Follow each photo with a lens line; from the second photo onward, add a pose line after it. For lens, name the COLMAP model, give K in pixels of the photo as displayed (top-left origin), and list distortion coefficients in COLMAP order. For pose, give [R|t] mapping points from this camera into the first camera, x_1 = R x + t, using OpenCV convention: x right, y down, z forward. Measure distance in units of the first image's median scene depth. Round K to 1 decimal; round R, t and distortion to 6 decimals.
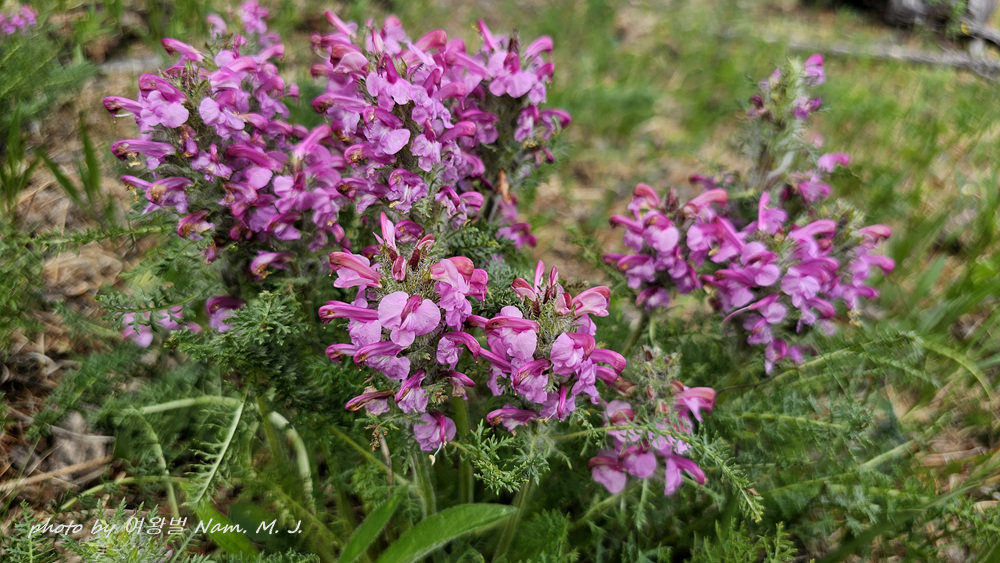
lens RADIAL K [[716.3, 0, 500.0], [0, 716.3, 281.5], [0, 0, 1]] dist [-0.046439, -0.000640]
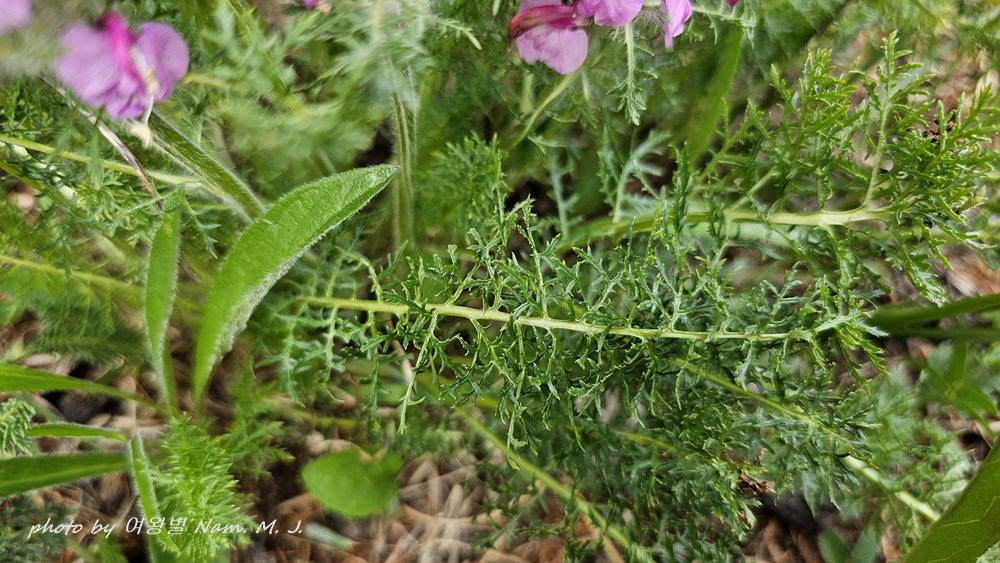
lens RADIAL K [[743.8, 0, 479.5], [0, 743.8, 279.7], [0, 0, 1]] dist [-0.073020, 0.000799]
pose [[0.945545, -0.323505, 0.035896, 0.037258], [0.260827, 0.819049, 0.511007, 0.153178], [-0.194714, -0.473818, 0.858826, 0.567778]]
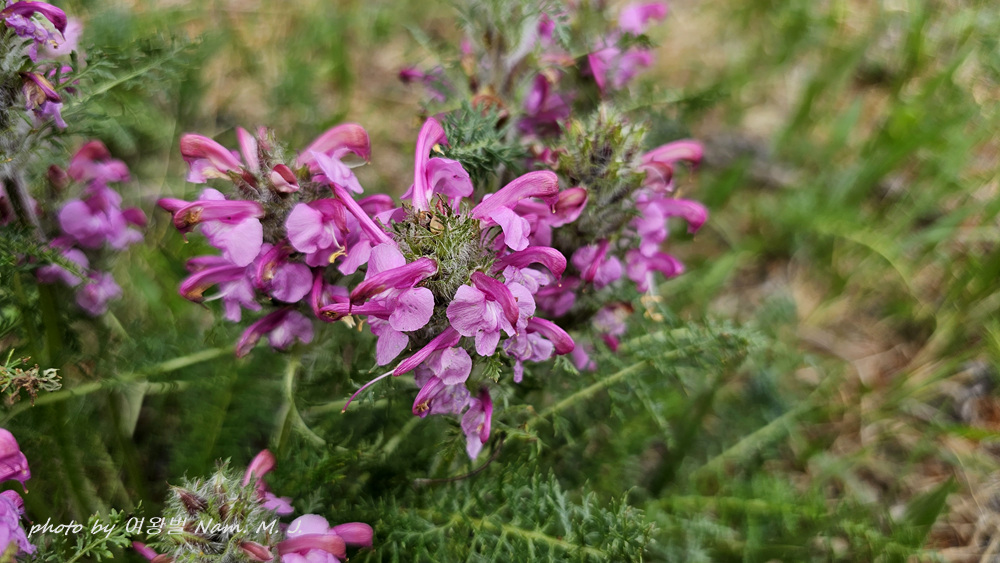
lens RADIAL K [[716.3, 0, 500.0], [0, 716.3, 281.5], [0, 0, 1]] dist [-0.046439, -0.000640]
pose [[0.989794, -0.132938, 0.051337, 0.449756], [0.120829, 0.973879, 0.192249, -0.125254], [-0.075553, -0.184084, 0.980002, 0.561358]]
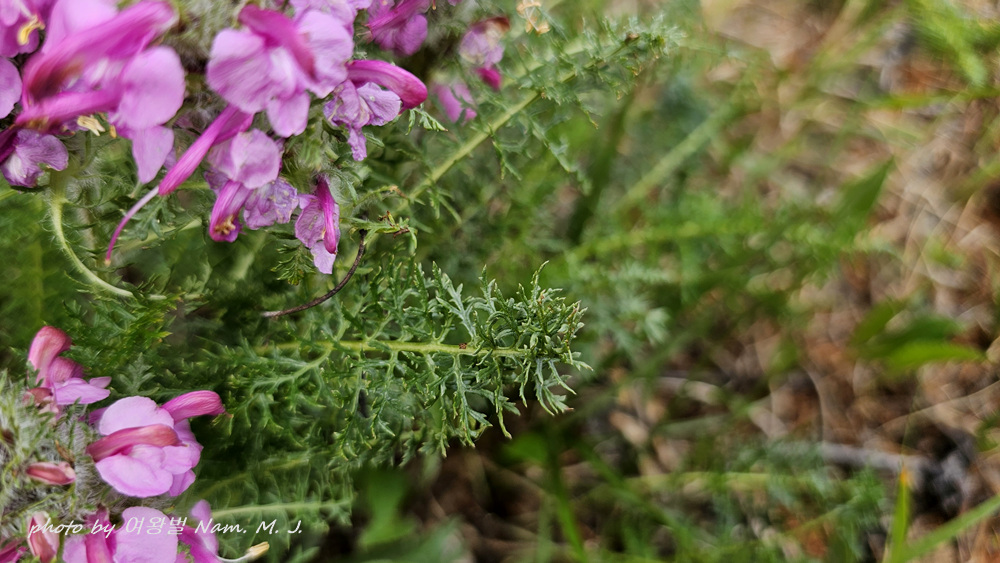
lens RADIAL K [[716.3, 0, 500.0], [0, 716.3, 281.5], [0, 0, 1]] dist [-0.046439, -0.000640]
pose [[0.929803, -0.358990, 0.081196, 0.502299], [0.265118, 0.806274, 0.528805, -0.066919], [-0.255302, -0.470158, 0.844850, 0.727853]]
